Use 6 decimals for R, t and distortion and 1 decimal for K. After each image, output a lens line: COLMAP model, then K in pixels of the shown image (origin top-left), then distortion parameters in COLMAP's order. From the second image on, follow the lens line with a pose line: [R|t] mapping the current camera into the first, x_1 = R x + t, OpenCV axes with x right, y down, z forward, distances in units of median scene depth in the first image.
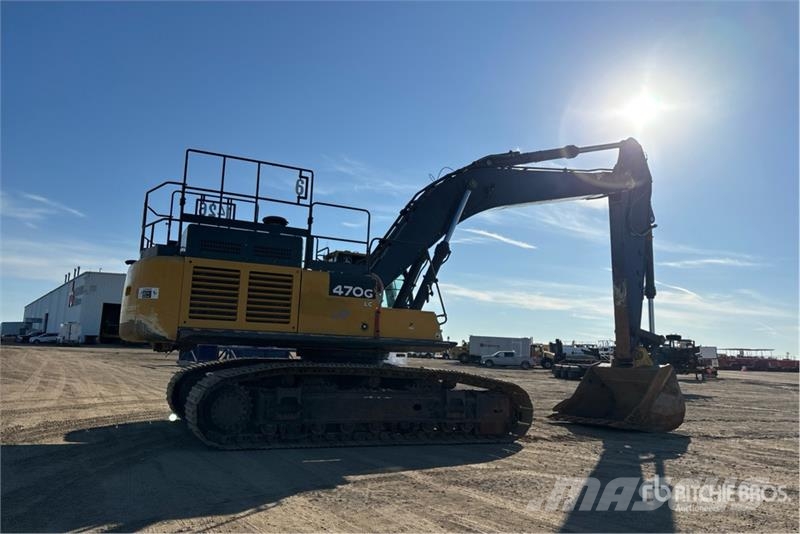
lens RADIAL K [[612.7, 0, 400.0], [0, 612.7, 267.0], [0, 0, 1]] dist [0.039175, -0.001539]
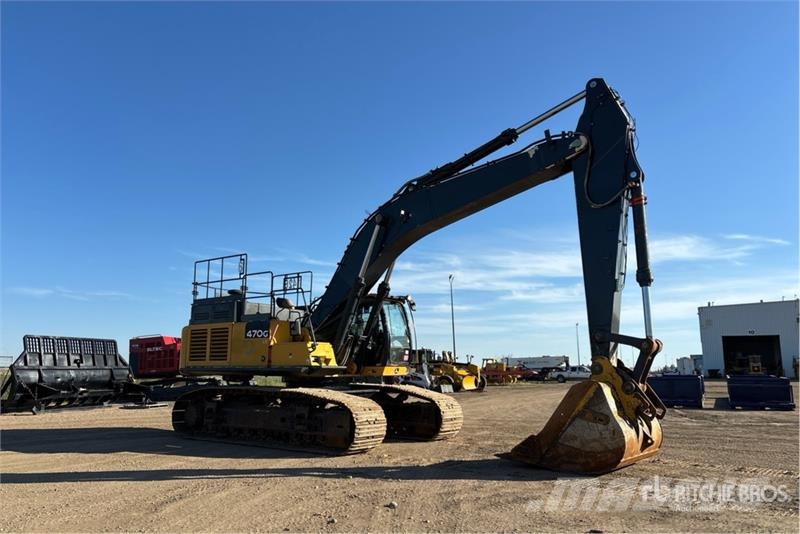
lens RADIAL K [[612.7, 0, 400.0], [0, 612.7, 267.0], [0, 0, 1]] dist [0.039175, -0.001539]
pose [[0.485265, -0.184920, -0.854589, 1.289398], [0.135702, 0.981465, -0.135318, 0.123062], [0.863772, -0.050305, 0.501365, 0.585537]]
